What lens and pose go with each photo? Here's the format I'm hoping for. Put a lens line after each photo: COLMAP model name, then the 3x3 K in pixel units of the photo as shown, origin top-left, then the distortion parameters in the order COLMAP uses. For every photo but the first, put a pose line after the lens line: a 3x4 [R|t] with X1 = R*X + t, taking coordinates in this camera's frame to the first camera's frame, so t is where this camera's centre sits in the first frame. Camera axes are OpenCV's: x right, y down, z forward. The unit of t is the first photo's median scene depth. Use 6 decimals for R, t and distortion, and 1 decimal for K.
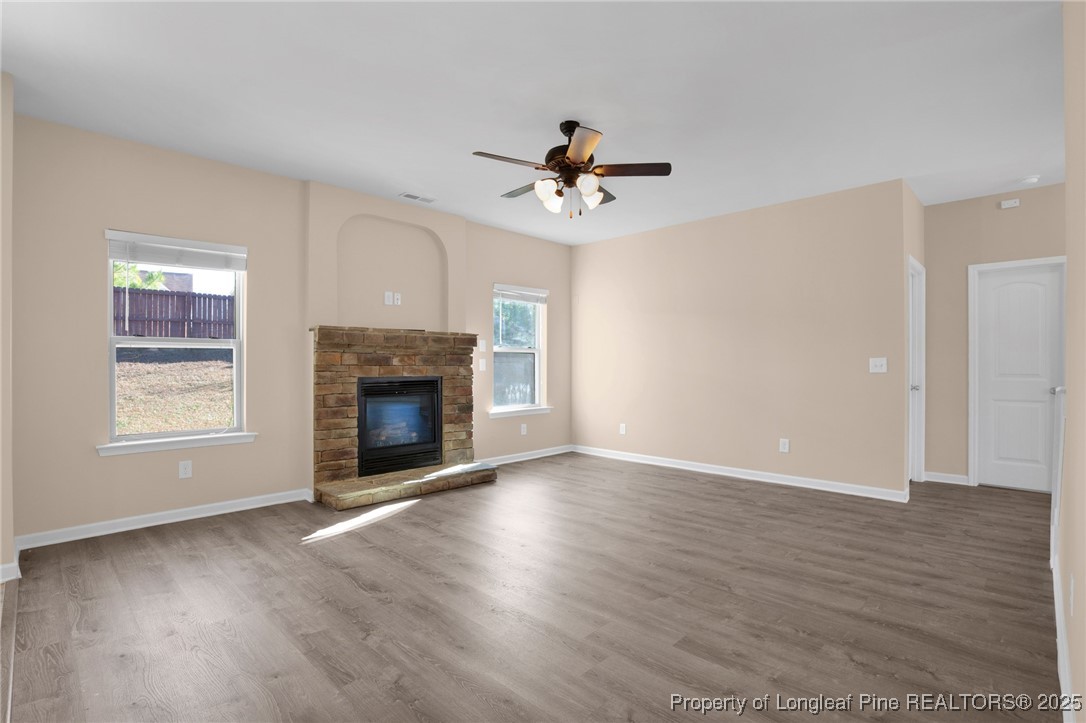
lens RADIAL K [[518.3, 0, 538.3], [0, 518.3, 365.2], [0, 0, 1]] dist [-0.028207, -0.000397]
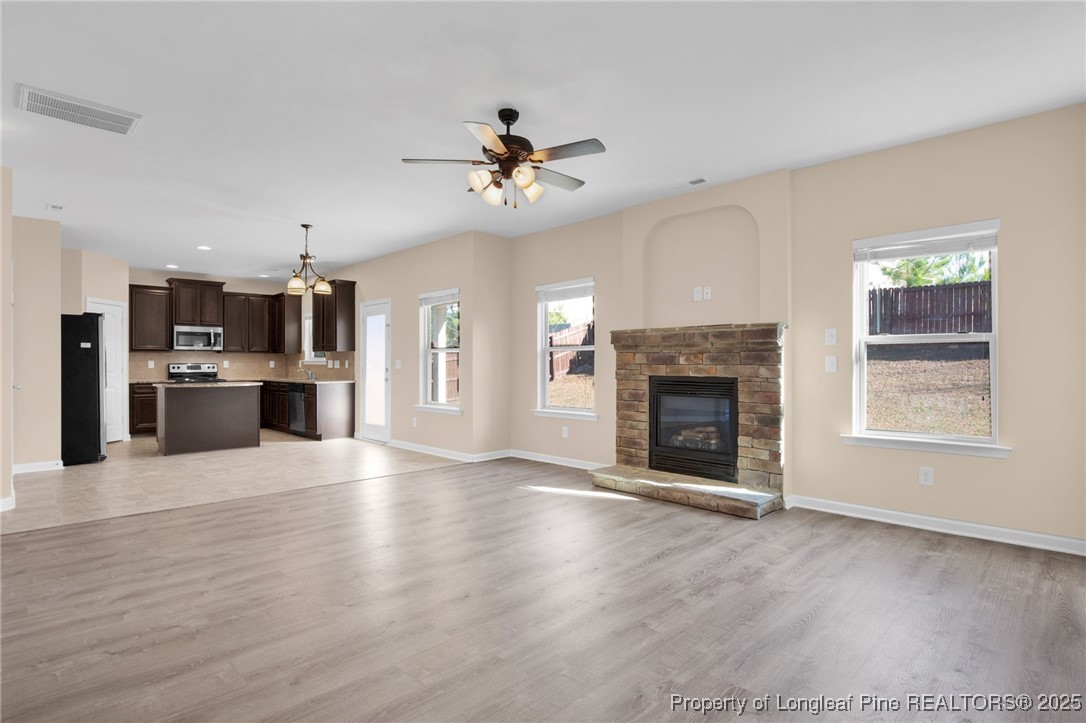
lens RADIAL K [[543.5, 0, 543.0], [0, 543.5, 361.5], [0, 0, 1]] dist [-0.029054, 0.000451]
pose [[-0.004245, -0.001569, -0.999990, 0.770091], [0.000055, 0.999999, -0.001570, -0.003627], [0.999991, -0.000062, -0.004245, 0.777040]]
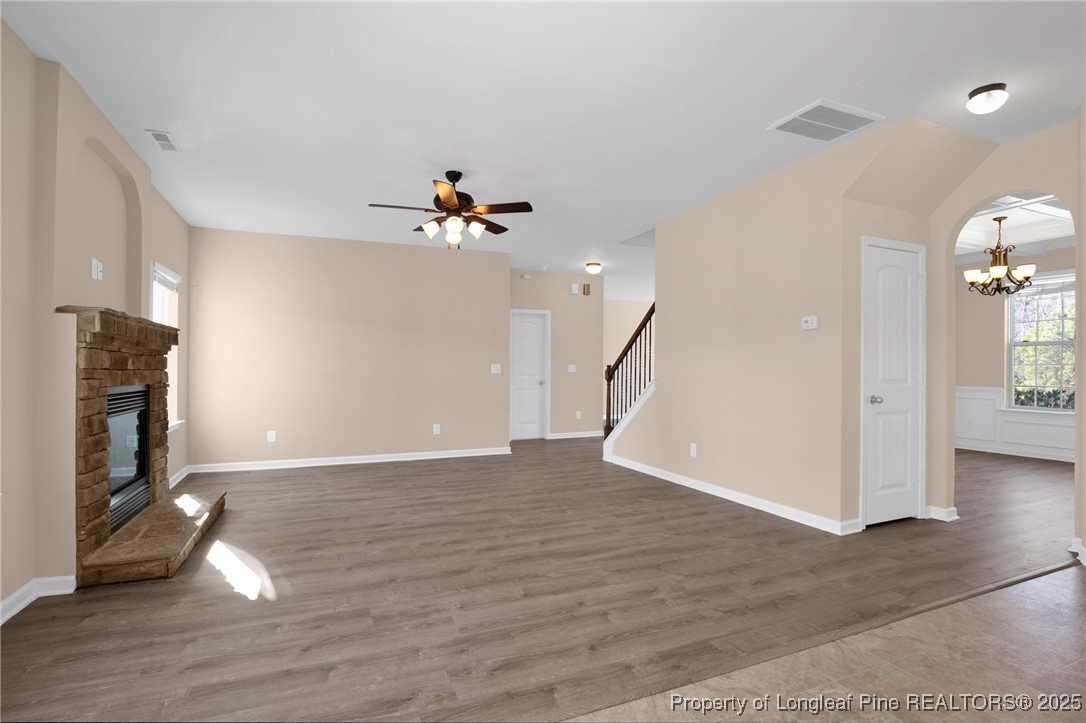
lens RADIAL K [[543.5, 0, 543.0], [0, 543.5, 361.5], [0, 0, 1]] dist [-0.029054, 0.000451]
pose [[0.380148, 0.012263, 0.924844, -0.765188], [0.001358, 0.999904, -0.013816, 0.000582], [-0.924925, 0.006508, 0.380094, 0.226618]]
